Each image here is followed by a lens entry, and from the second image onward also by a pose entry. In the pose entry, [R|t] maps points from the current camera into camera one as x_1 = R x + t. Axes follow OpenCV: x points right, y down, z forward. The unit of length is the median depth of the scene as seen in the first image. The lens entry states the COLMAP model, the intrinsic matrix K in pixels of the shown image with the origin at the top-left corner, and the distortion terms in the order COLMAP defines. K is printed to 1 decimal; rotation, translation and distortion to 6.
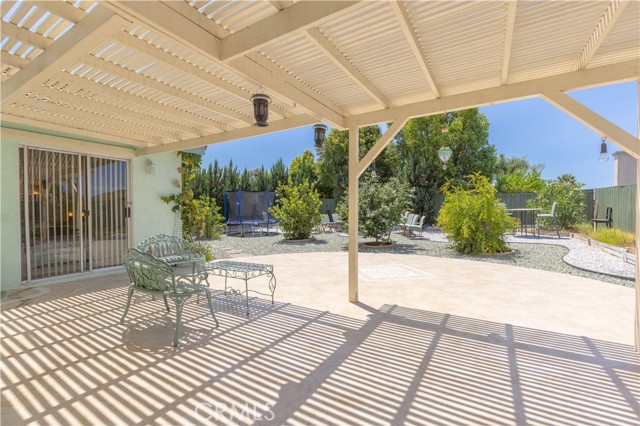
lens RADIAL K [[278.9, 0, 333.0], [0, 278.9, 214.6], [0, 0, 1]] dist [-0.001945, -0.000468]
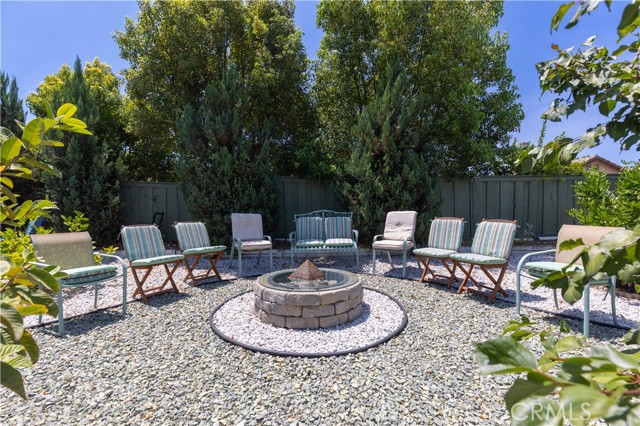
lens RADIAL K [[284.2, 0, 319.4], [0, 284.2, 215.8], [0, 0, 1]] dist [-0.002804, -0.000438]
pose [[0.868569, -0.010089, 0.495466, -0.025752], [0.013399, 0.999905, -0.003128, -0.008626], [-0.495388, 0.009356, 0.868621, 0.899858]]
